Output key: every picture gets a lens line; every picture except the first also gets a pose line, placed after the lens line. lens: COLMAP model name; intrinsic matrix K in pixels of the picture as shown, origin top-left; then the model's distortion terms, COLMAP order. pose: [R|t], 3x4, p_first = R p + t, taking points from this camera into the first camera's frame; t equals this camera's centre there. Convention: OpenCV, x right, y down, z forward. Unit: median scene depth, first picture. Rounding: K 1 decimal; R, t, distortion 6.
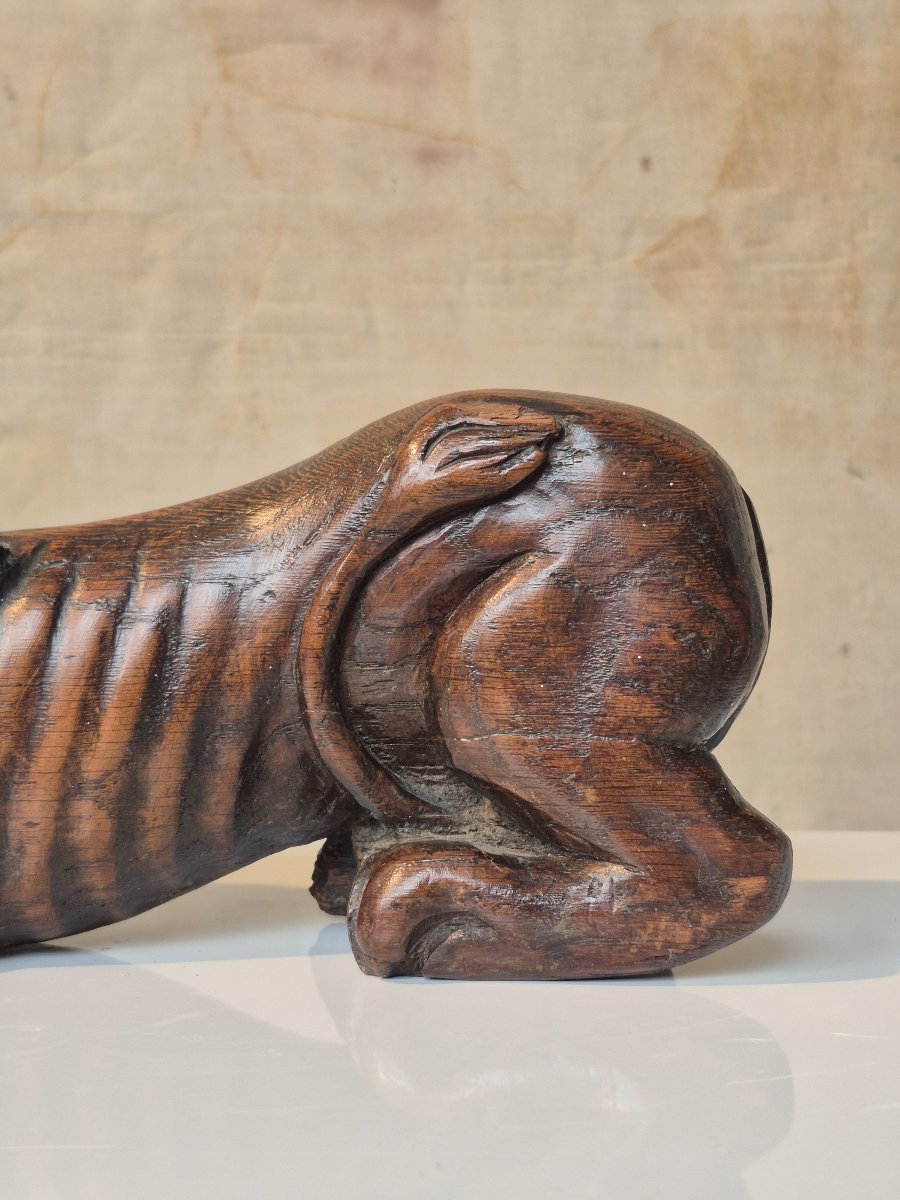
lens RADIAL K [[1690.2, 0, 459.3], [0, 1690.2, 612.0], [0, 0, 1]] dist [0.083225, 0.000000]
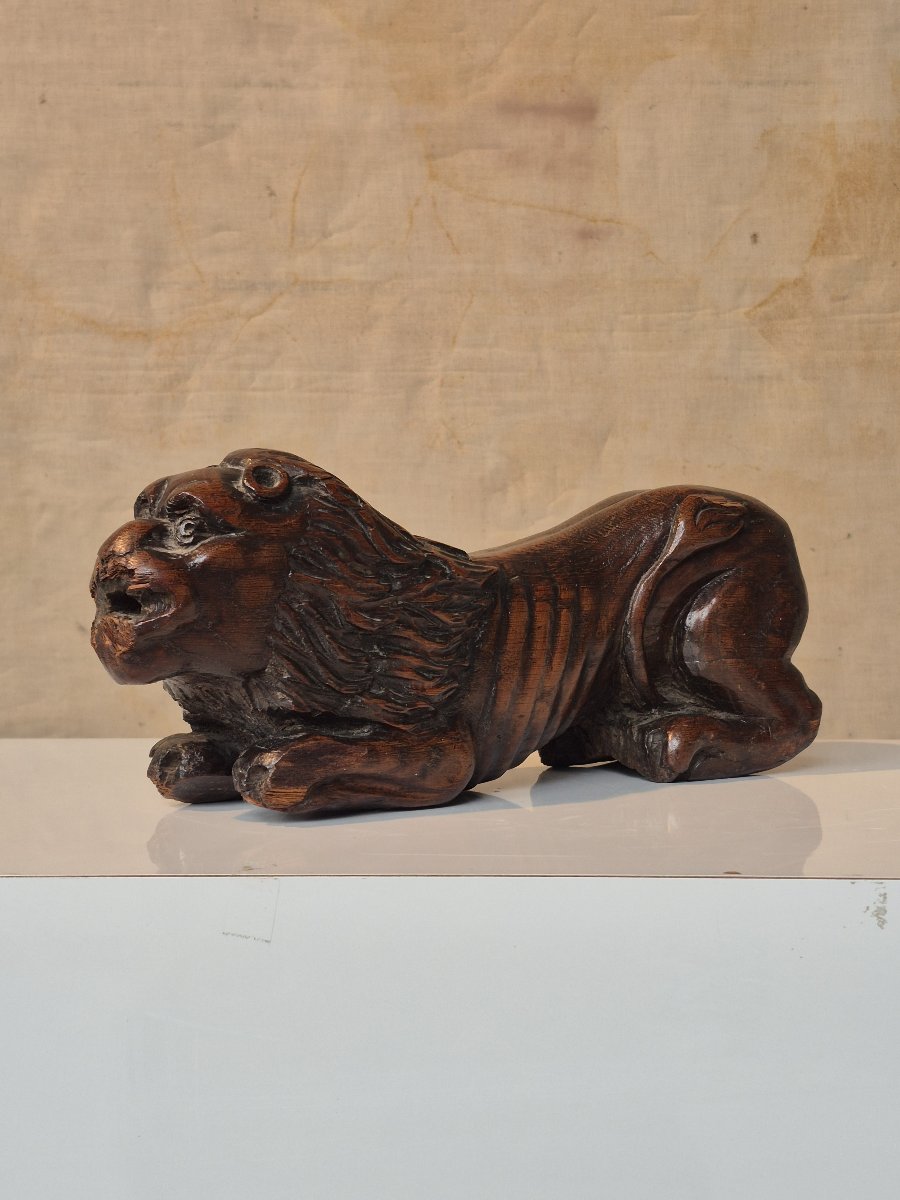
lens RADIAL K [[1690.2, 0, 468.6], [0, 1690.2, 613.5], [0, 0, 1]] dist [0.083225, 0.000000]
pose [[0.999021, 0.002533, -0.044169, -0.050382], [-0.001311, 0.999617, 0.027659, -0.013555], [0.044222, -0.027574, 0.998641, -0.313311]]
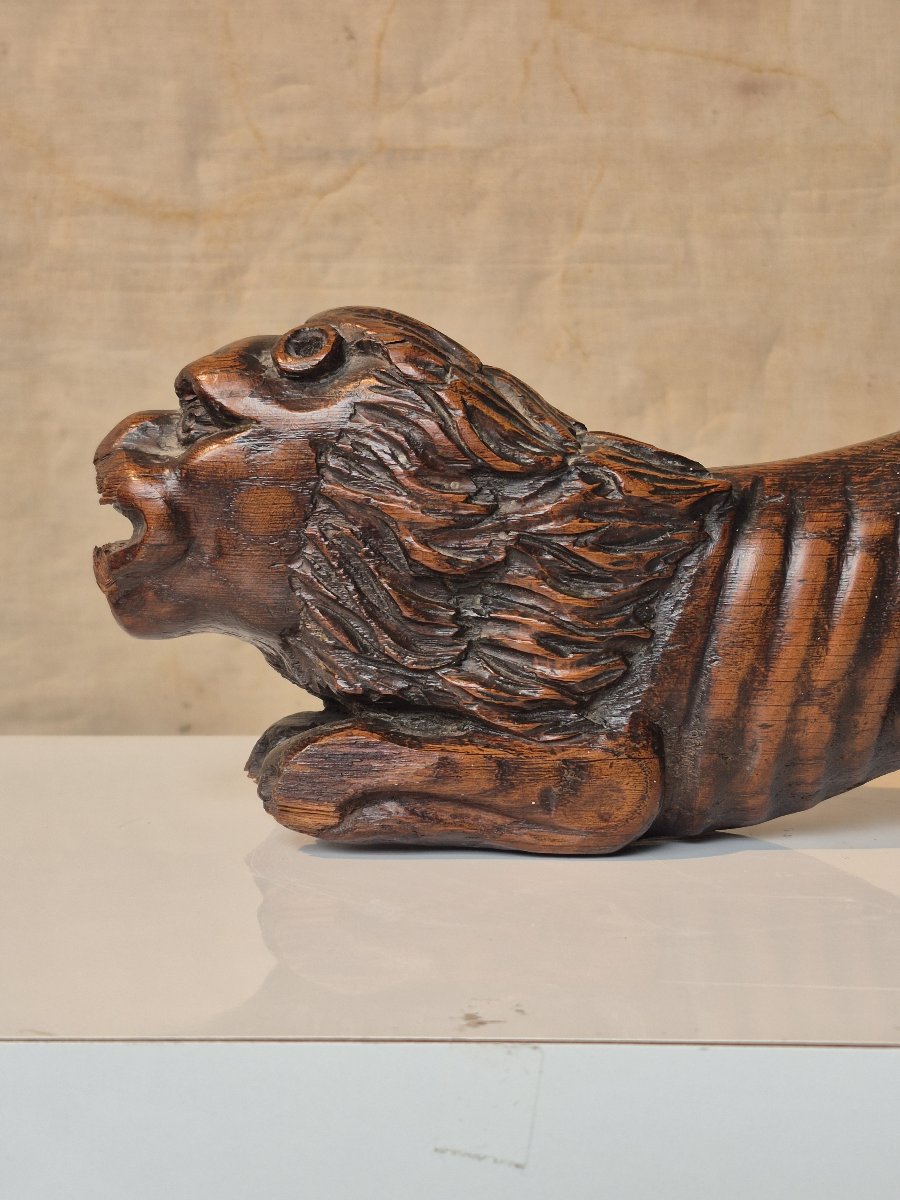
lens RADIAL K [[1690.2, 0, 459.7], [0, 1690.2, 598.3], [0, 0, 1]] dist [0.083225, 0.000000]
pose [[0.998696, 0.006312, -0.050653, -0.139214], [-0.004159, 0.999088, 0.042499, -0.003073], [0.050875, -0.042233, 0.997812, -0.051369]]
